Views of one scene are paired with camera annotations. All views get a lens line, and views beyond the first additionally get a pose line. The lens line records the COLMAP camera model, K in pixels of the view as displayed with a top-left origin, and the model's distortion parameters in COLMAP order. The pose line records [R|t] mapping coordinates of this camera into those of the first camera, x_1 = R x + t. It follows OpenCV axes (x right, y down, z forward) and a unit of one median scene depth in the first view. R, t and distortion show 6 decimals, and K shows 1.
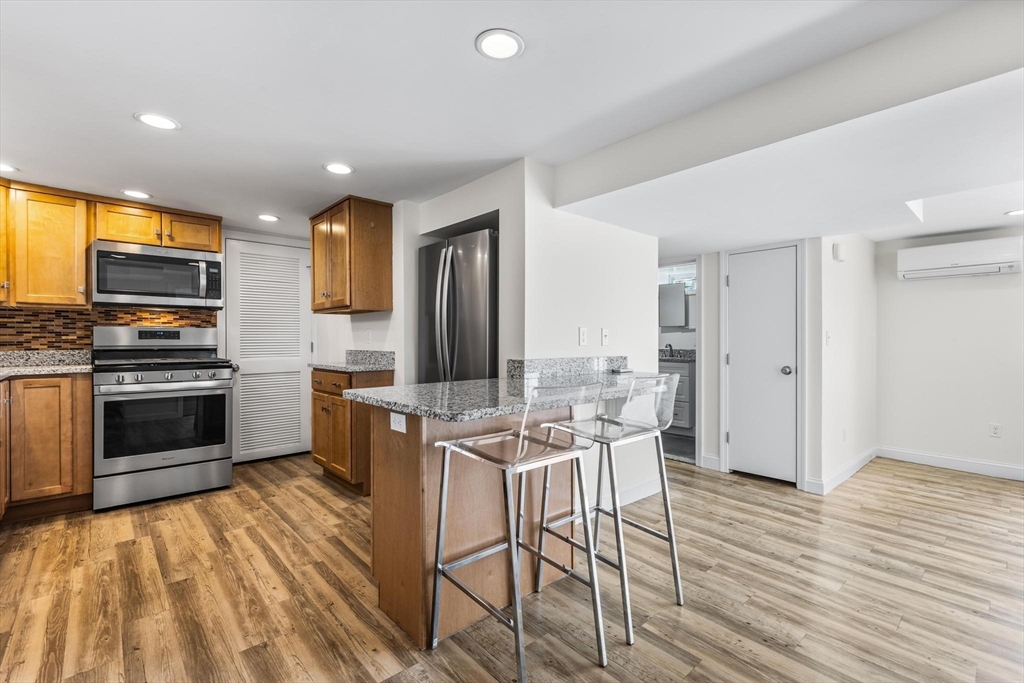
lens RADIAL K [[457.4, 0, 509.7], [0, 457.4, 338.0], [0, 0, 1]] dist [0.001733, -0.000247]
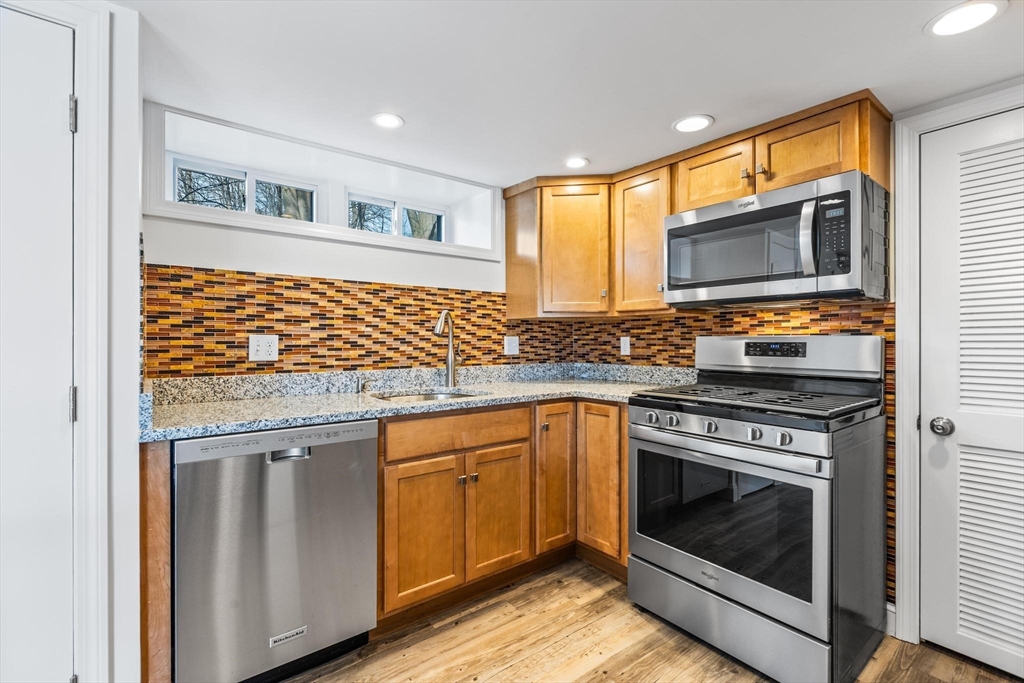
lens RADIAL K [[457.4, 0, 506.6], [0, 457.4, 341.3], [0, 0, 1]] dist [0.001733, -0.000247]
pose [[-0.080997, 0.003263, -0.996709, -0.172321], [0.003151, 0.999990, 0.003018, -0.021791], [0.996709, -0.002896, -0.081006, 0.783559]]
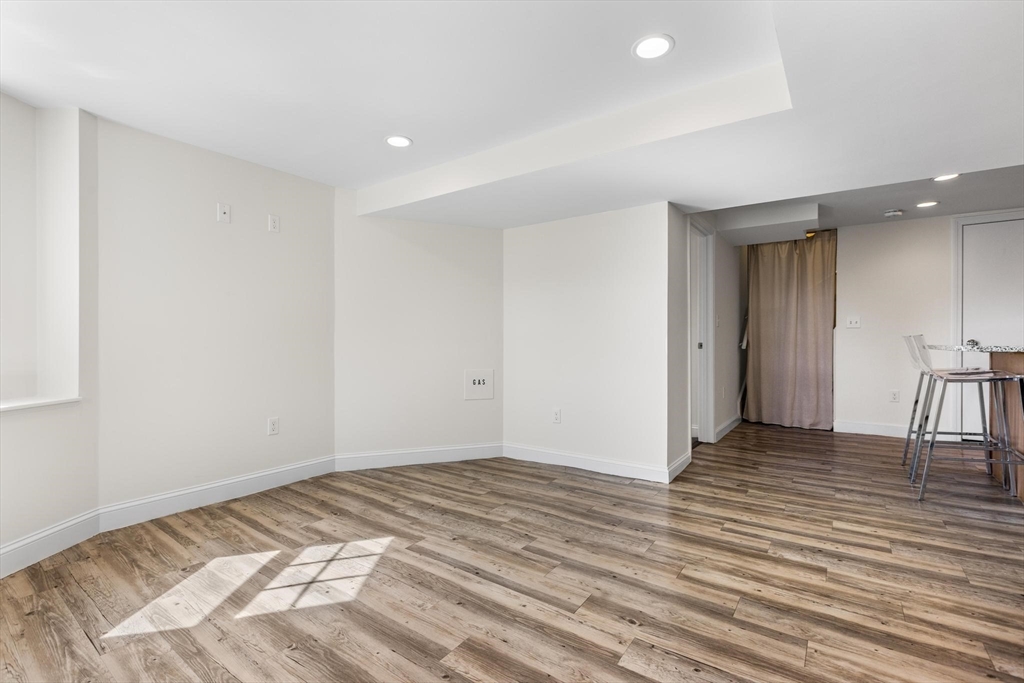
lens RADIAL K [[457.4, 0, 510.4], [0, 457.4, 346.1], [0, 0, 1]] dist [0.001733, -0.000247]
pose [[-0.978932, 0.000139, -0.204186, 1.179475], [-0.002137, 0.999938, 0.010930, 0.062985], [0.204175, 0.011136, -0.978871, 1.319867]]
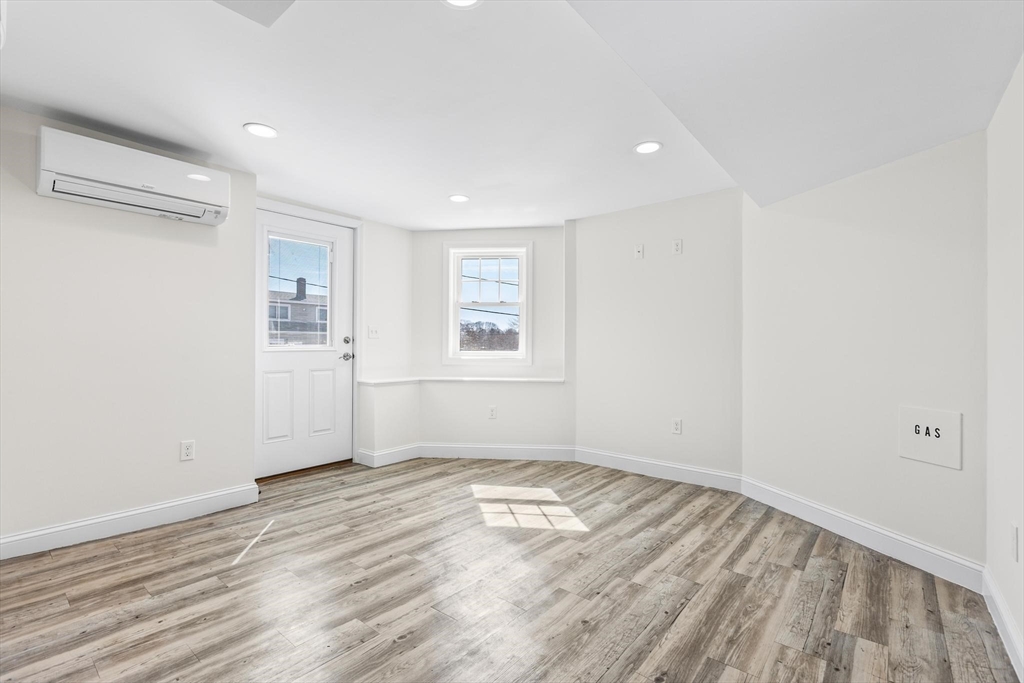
lens RADIAL K [[457.4, 0, 508.2], [0, 457.4, 342.3], [0, 0, 1]] dist [0.001733, -0.000247]
pose [[-0.131180, 0.000674, 0.991358, 0.419577], [-0.008215, 0.999965, -0.001767, 0.048637], [-0.991325, -0.008376, -0.131170, 0.800683]]
